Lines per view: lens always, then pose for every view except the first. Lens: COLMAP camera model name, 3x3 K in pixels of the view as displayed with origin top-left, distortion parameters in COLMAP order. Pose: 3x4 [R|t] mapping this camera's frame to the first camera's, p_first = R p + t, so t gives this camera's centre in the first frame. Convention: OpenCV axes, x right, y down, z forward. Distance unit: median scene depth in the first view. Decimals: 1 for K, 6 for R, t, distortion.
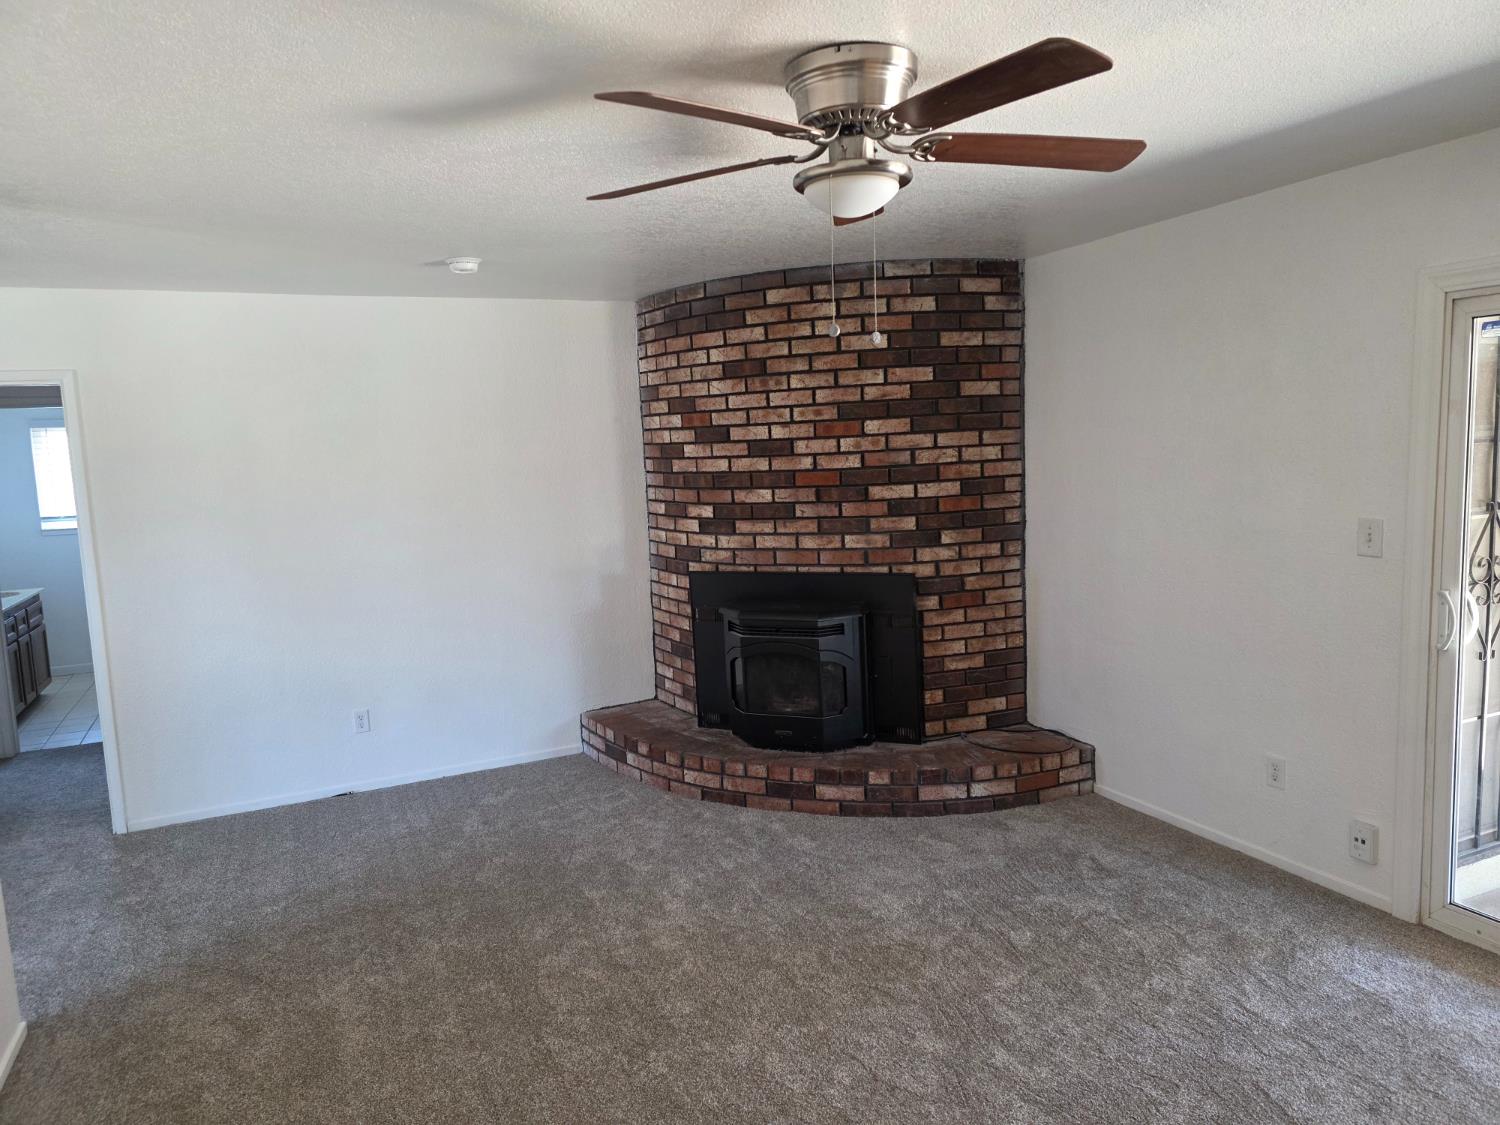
lens RADIAL K [[985.3, 0, 724.5], [0, 985.3, 577.3], [0, 0, 1]] dist [0.104208, -0.076628]
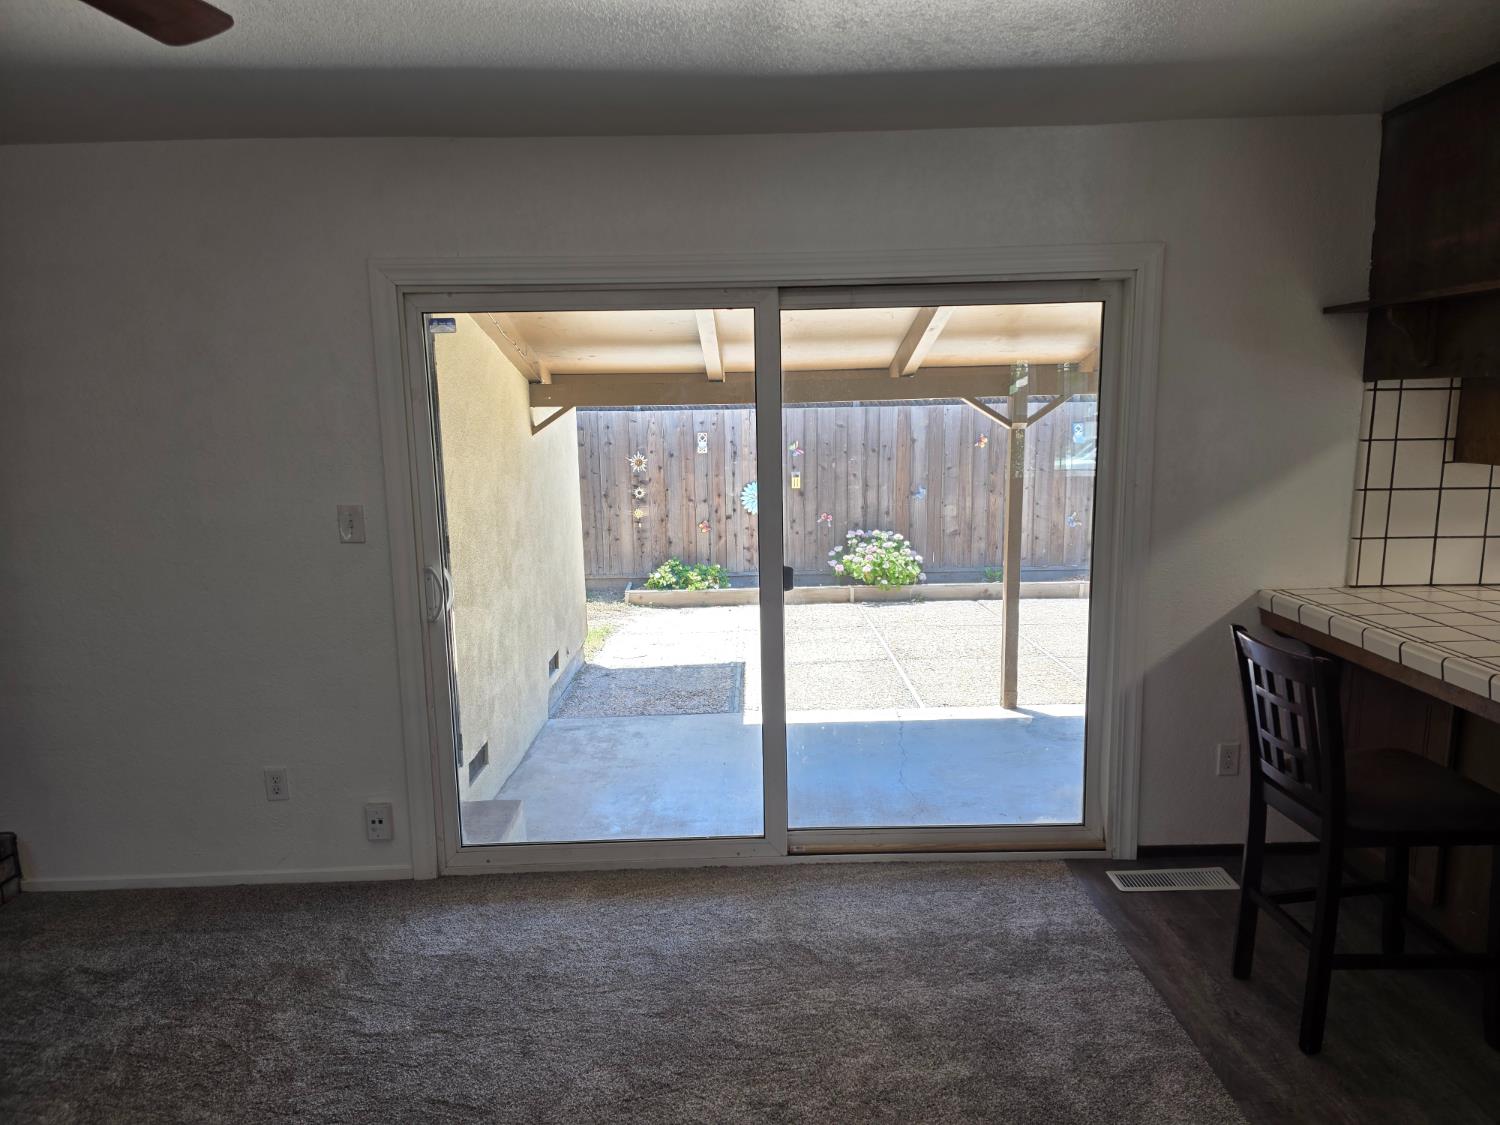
lens RADIAL K [[1005.4, 0, 745.6], [0, 1005.4, 571.9], [0, 0, 1]] dist [0.081470, -0.077707]
pose [[0.405103, -0.111033, 0.907504, -0.082434], [0.130004, 0.989508, 0.063033, -0.002589], [-0.904981, 0.092445, 0.415287, 0.151494]]
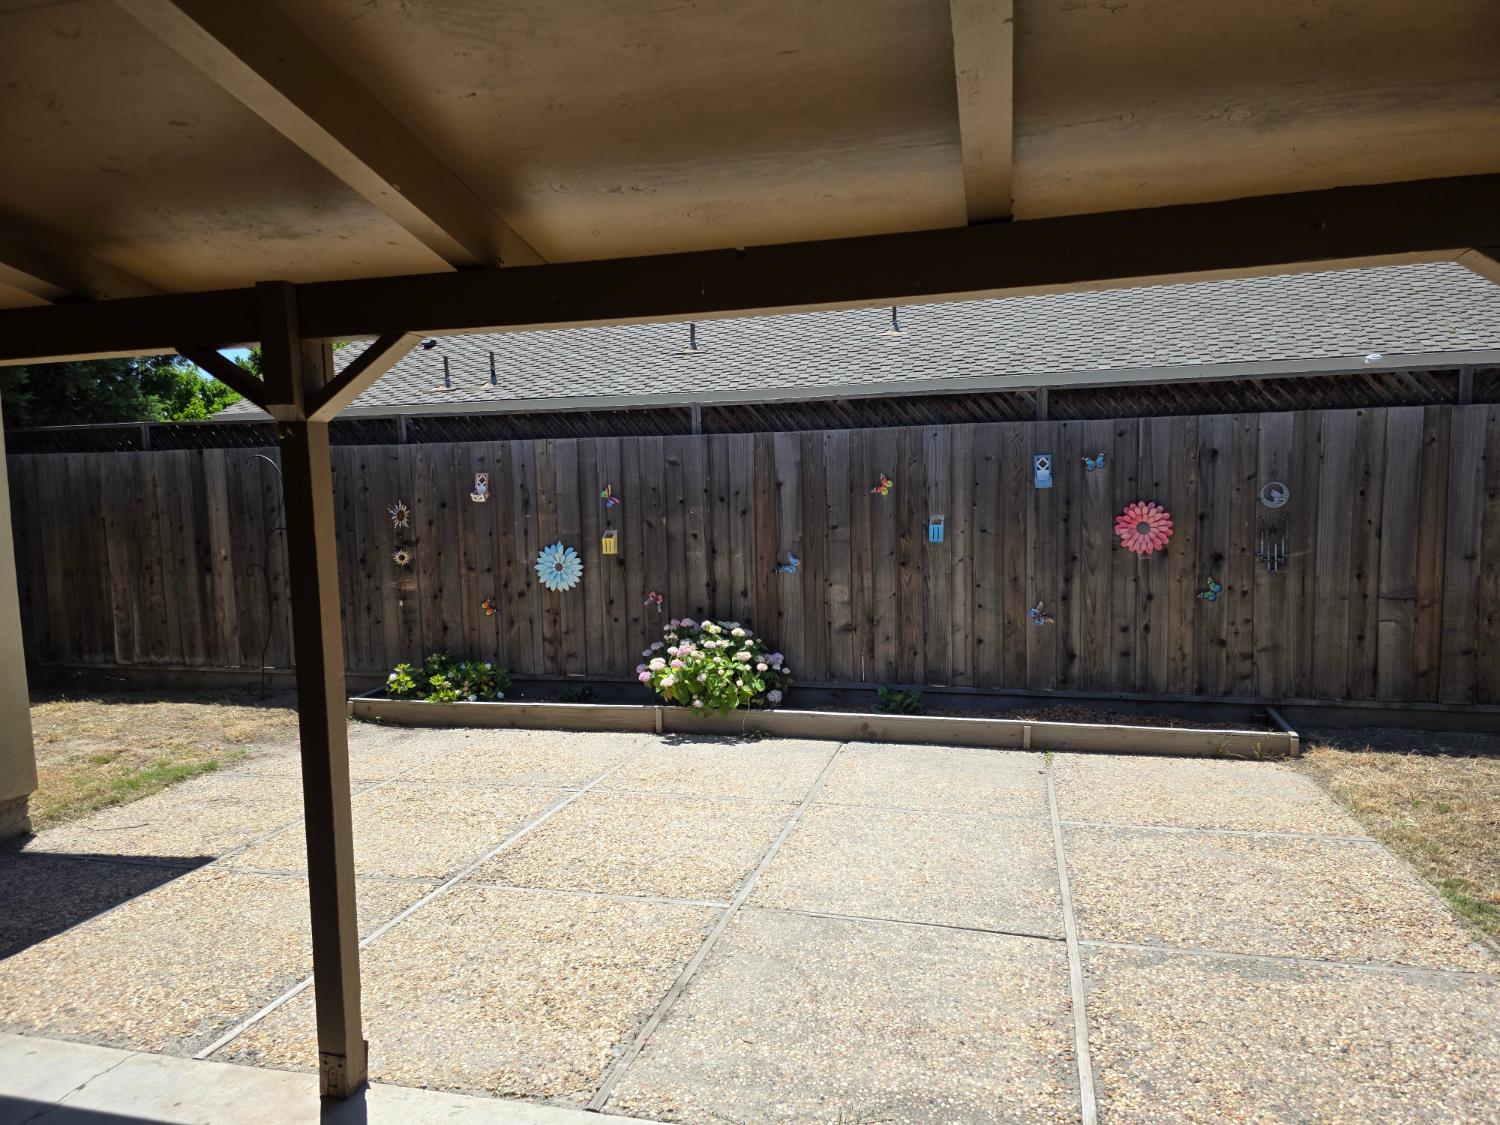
lens RADIAL K [[1011.4, 0, 749.1], [0, 1011.4, 559.9], [0, 0, 1]] dist [0.085274, -0.087901]
pose [[0.631353, -0.034661, 0.774721, 1.040467], [0.106767, 0.993372, -0.042566, 0.069447], [-0.768111, 0.109589, 0.630869, -0.181413]]
